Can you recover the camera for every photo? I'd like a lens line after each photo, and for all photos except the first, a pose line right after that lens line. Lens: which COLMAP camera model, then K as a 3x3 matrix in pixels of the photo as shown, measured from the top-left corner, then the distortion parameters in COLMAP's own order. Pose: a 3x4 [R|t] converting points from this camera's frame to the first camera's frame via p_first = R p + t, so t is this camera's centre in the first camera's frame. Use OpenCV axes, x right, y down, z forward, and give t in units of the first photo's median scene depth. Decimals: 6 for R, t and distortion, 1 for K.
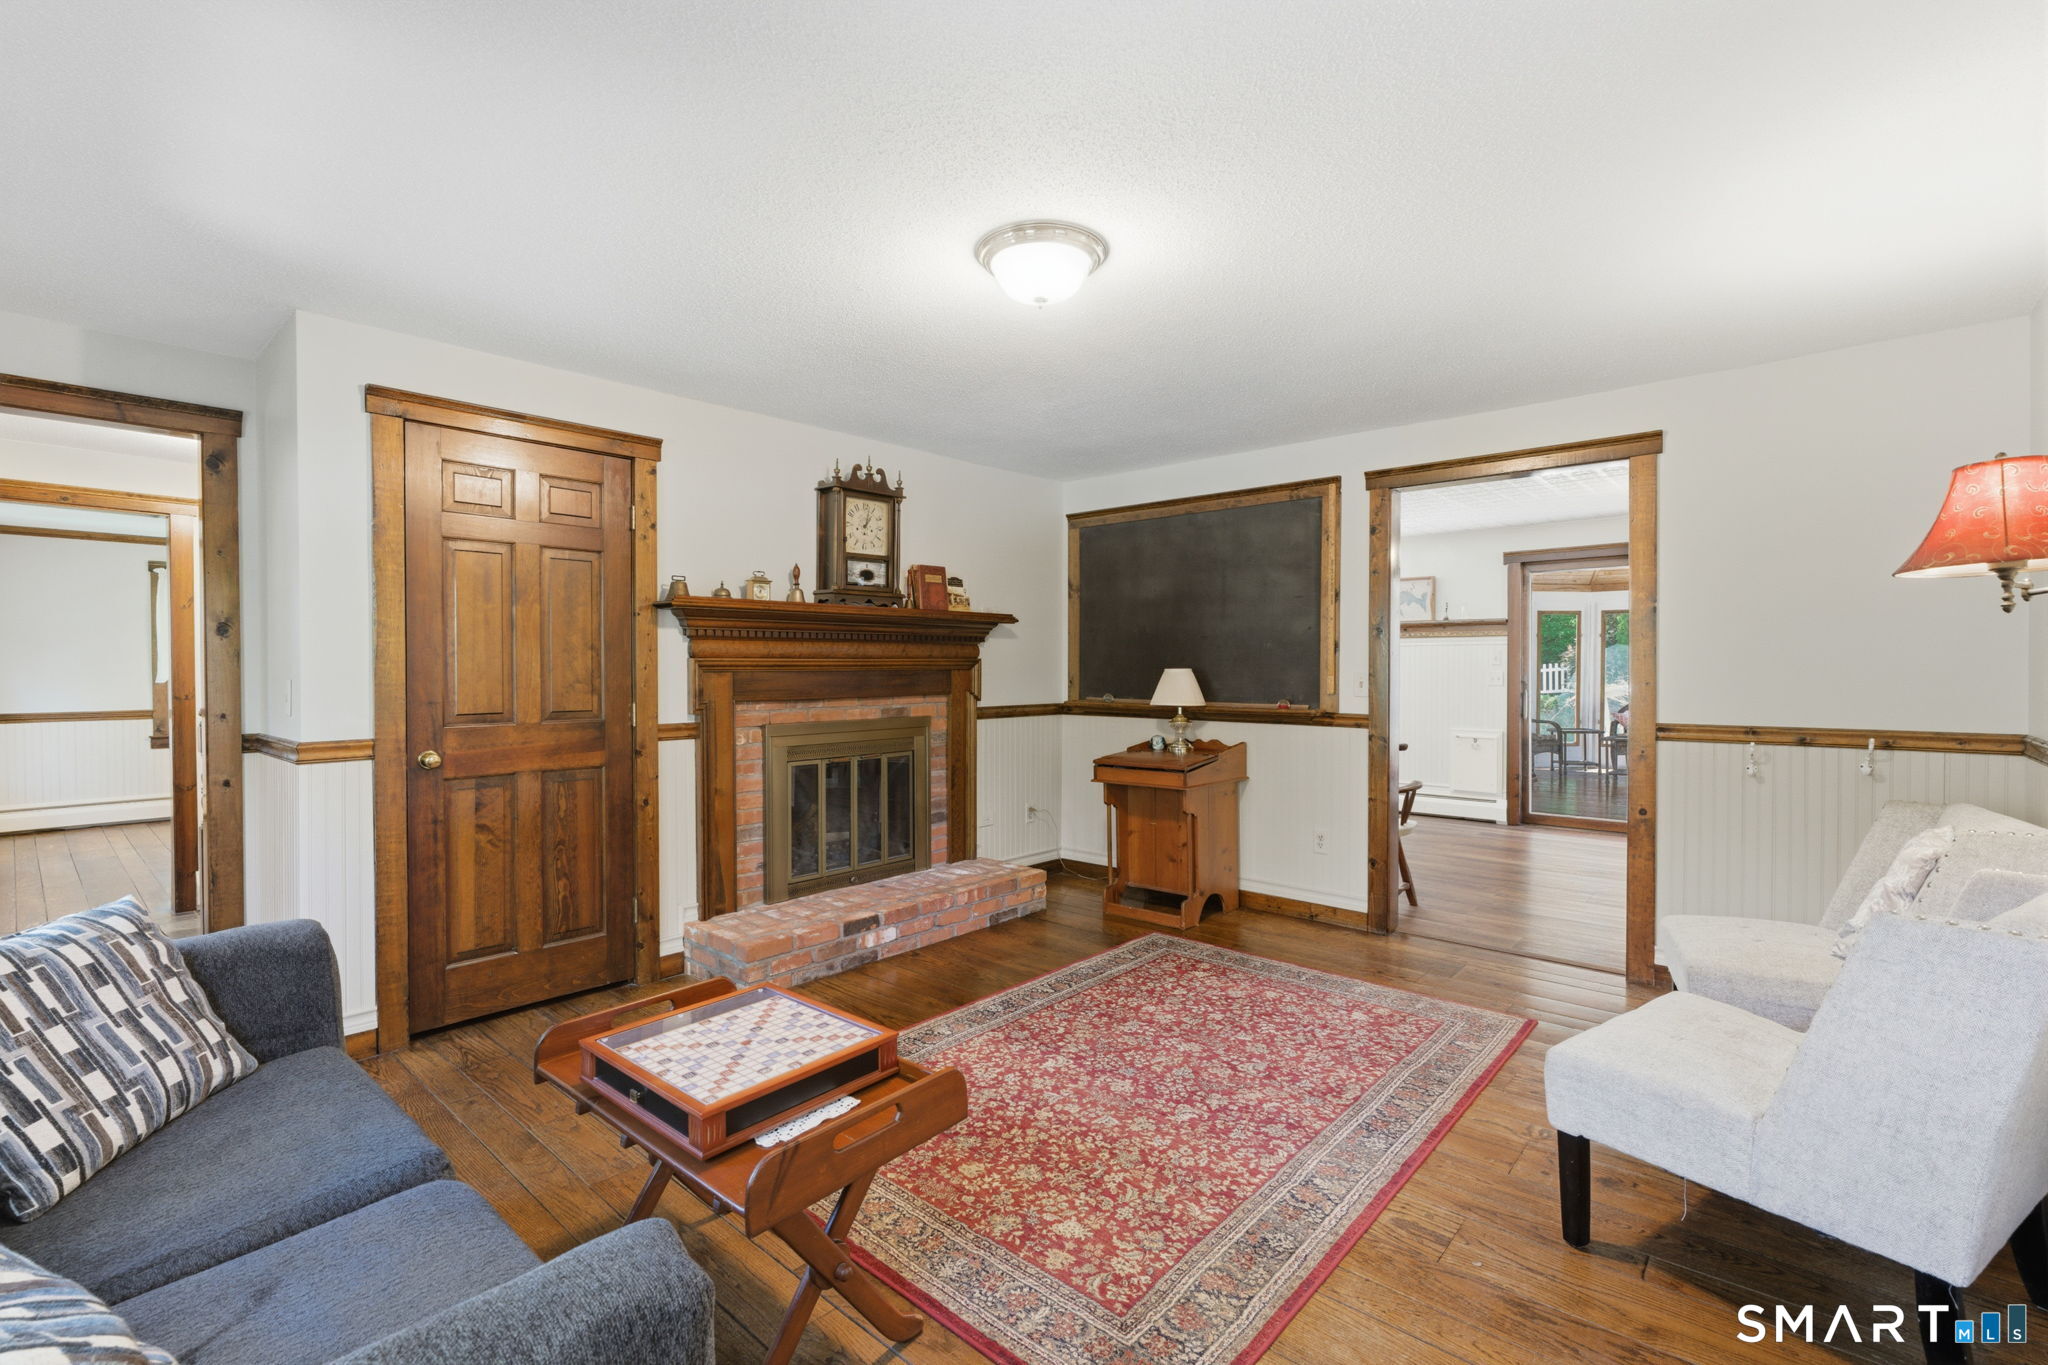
lens RADIAL K [[926.8, 0, 1014.3], [0, 926.8, 677.8], [0, 0, 1]] dist [-0.010507, 0.000177]
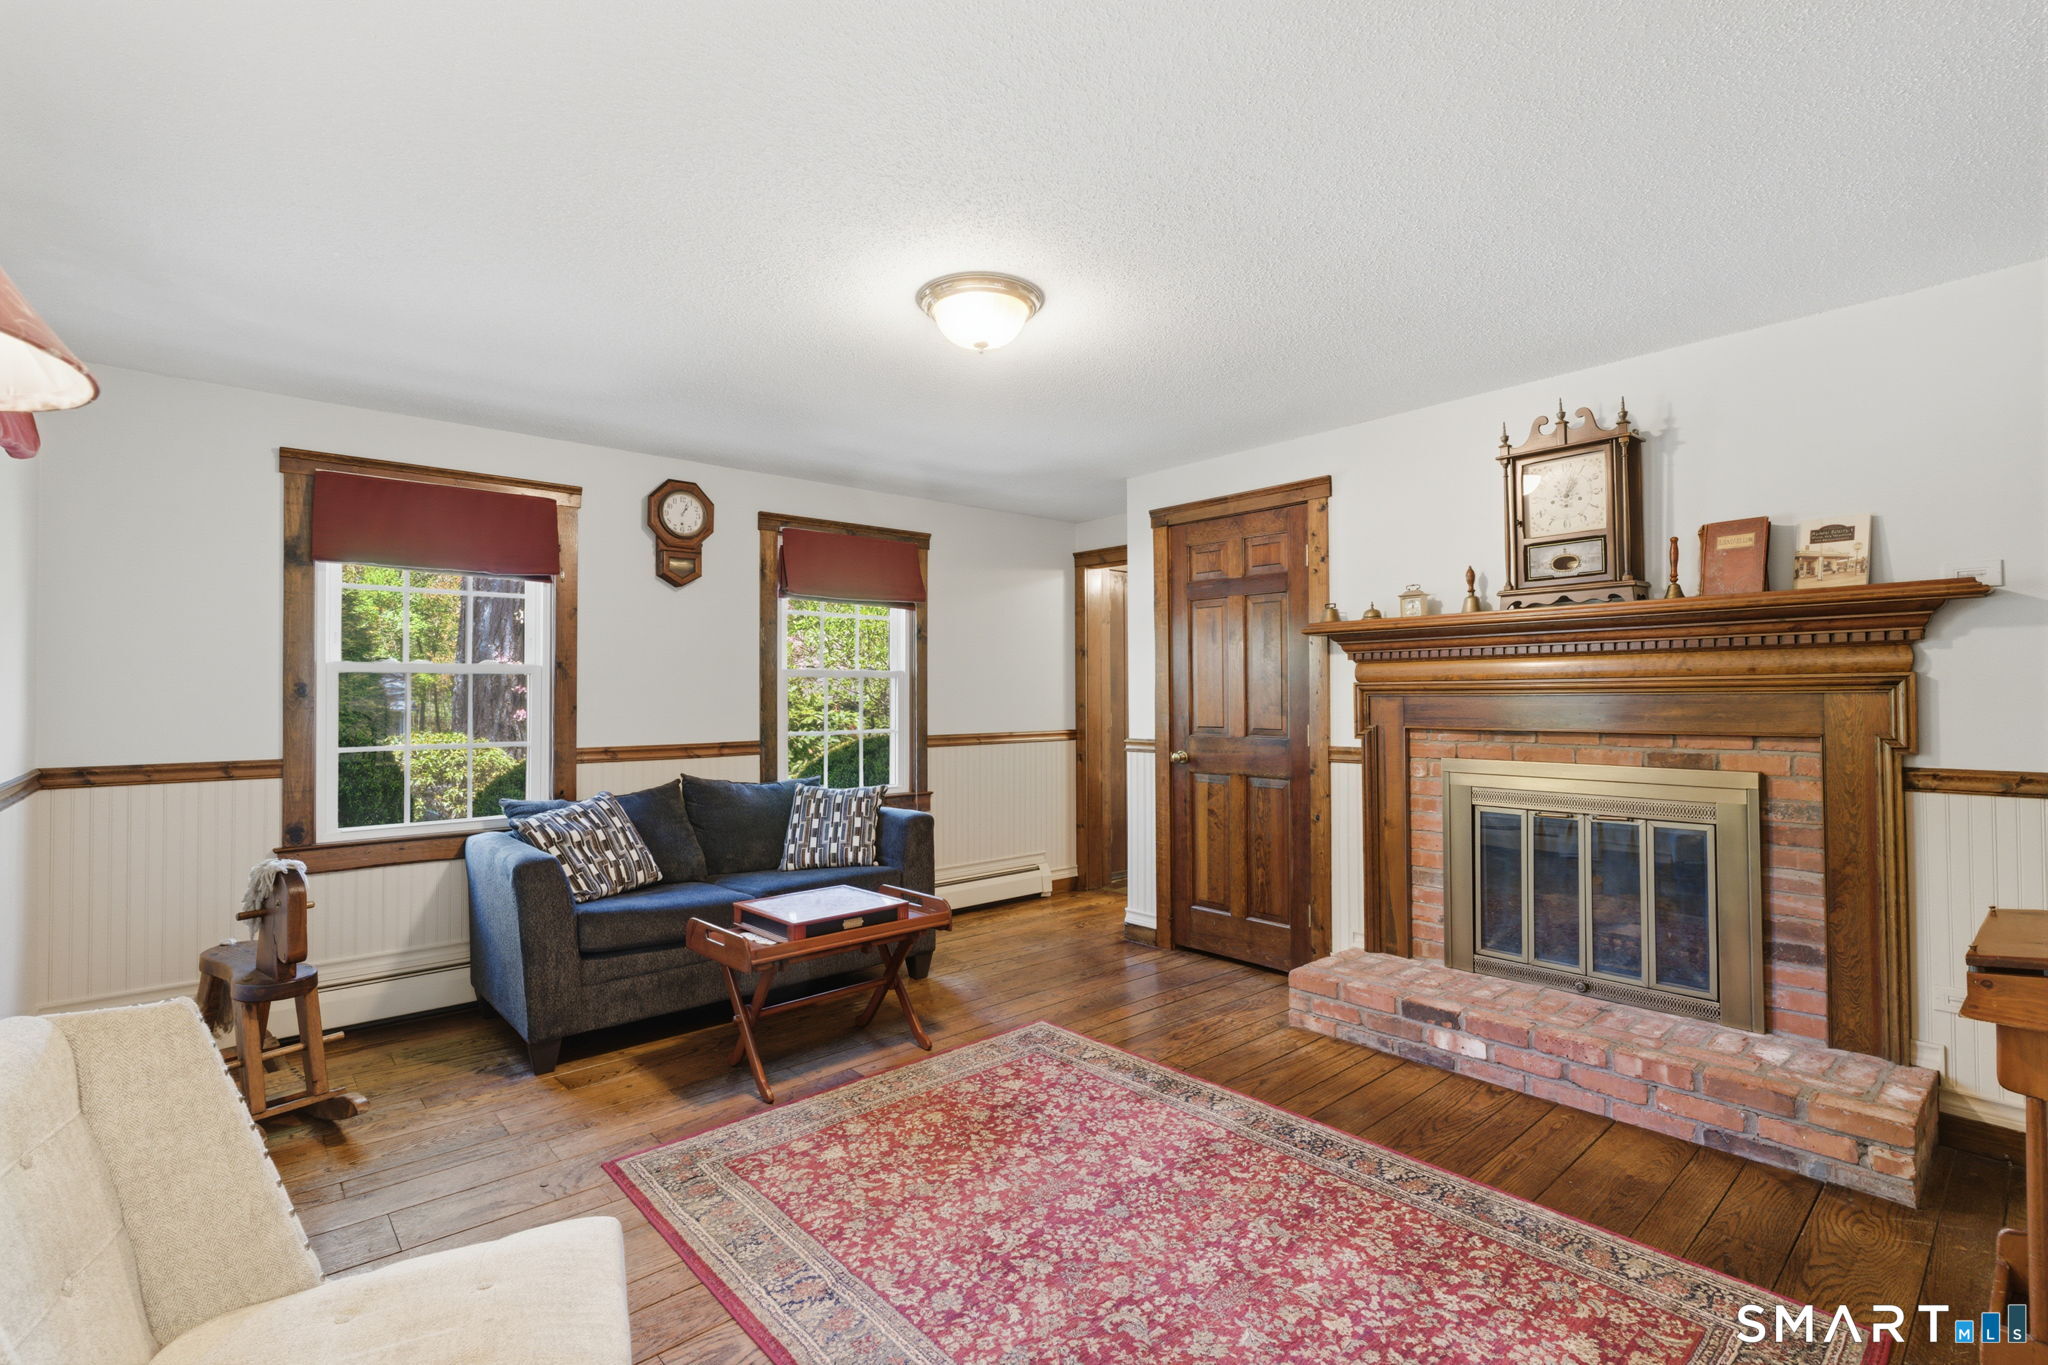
lens RADIAL K [[926.8, 0, 1015.6], [0, 926.8, 683.8], [0, 0, 1]] dist [-0.010507, 0.000177]
pose [[-0.118359, -0.008993, -0.992930, 0.710176], [-0.005421, 0.999950, -0.008411, -0.010132], [0.992956, 0.004387, -0.118402, 0.781601]]
